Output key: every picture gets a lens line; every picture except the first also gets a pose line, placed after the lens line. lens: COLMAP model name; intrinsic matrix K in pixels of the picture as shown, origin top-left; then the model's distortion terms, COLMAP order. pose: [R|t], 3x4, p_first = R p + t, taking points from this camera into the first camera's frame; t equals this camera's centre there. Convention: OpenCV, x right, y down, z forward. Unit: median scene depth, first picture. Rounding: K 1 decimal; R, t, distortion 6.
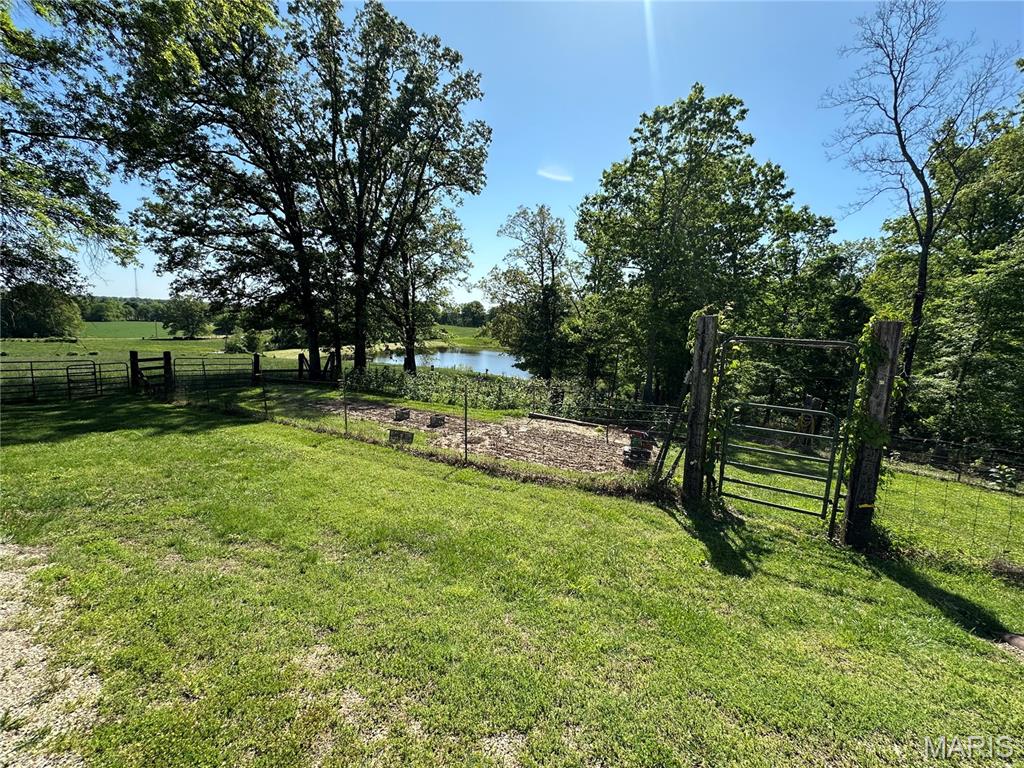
lens RADIAL K [[410.0, 0, 512.0], [0, 410.0, 384.0], [0, 0, 1]] dist [-0.002241, 0.000369]
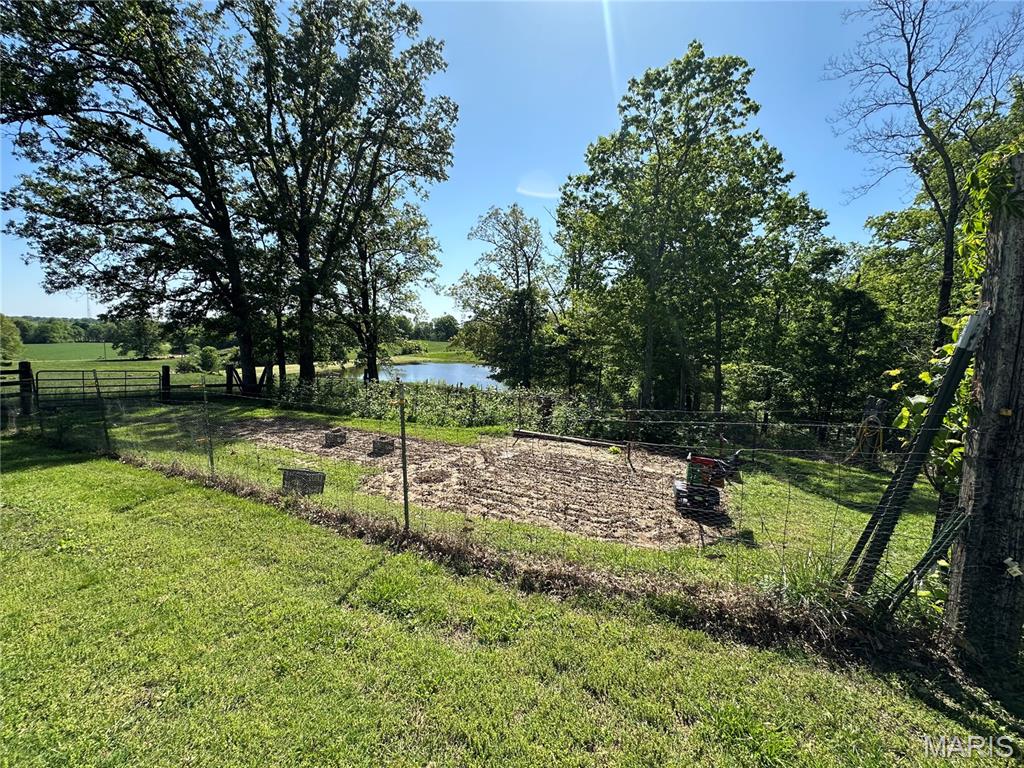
lens RADIAL K [[410.0, 0, 512.0], [0, 410.0, 384.0], [0, 0, 1]] dist [-0.002241, 0.000369]
pose [[0.997831, -0.025184, 0.060814, -0.002243], [0.027245, 0.999074, -0.033310, 0.006819], [-0.059919, 0.034895, 0.997593, 0.144745]]
